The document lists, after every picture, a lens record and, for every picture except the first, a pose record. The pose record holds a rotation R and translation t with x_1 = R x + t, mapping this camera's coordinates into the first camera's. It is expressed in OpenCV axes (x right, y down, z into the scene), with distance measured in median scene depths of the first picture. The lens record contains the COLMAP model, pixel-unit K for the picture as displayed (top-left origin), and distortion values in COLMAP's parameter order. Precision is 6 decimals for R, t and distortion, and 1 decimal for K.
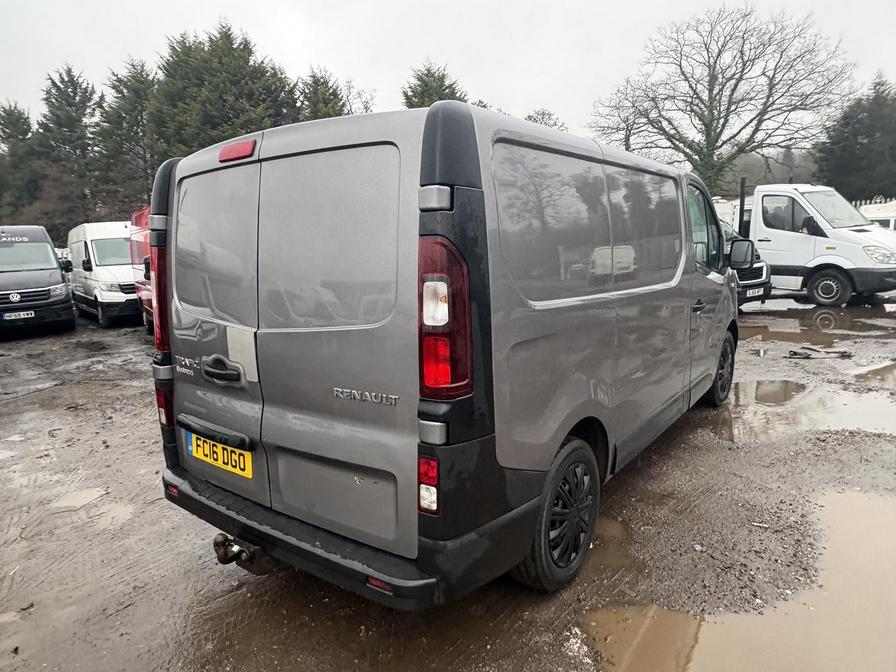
lens RADIAL K [[568.4, 0, 453.7], [0, 568.4, 336.9], [0, 0, 1]] dist [0.011490, 0.001597]
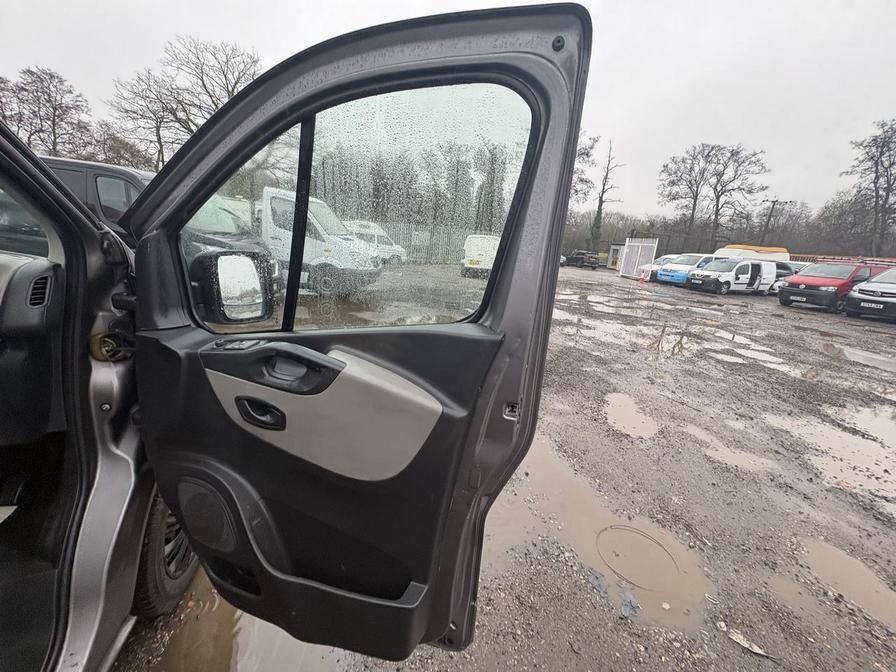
lens RADIAL K [[355.5, 0, 448.0], [0, 355.5, 336.0], [0, 0, 1]] dist [0.000539, -0.000161]
pose [[0.603283, -0.107260, 0.790282, 0.053406], [0.015496, 0.992304, 0.122849, -0.017758], [-0.797377, -0.061866, 0.600302, 0.089758]]
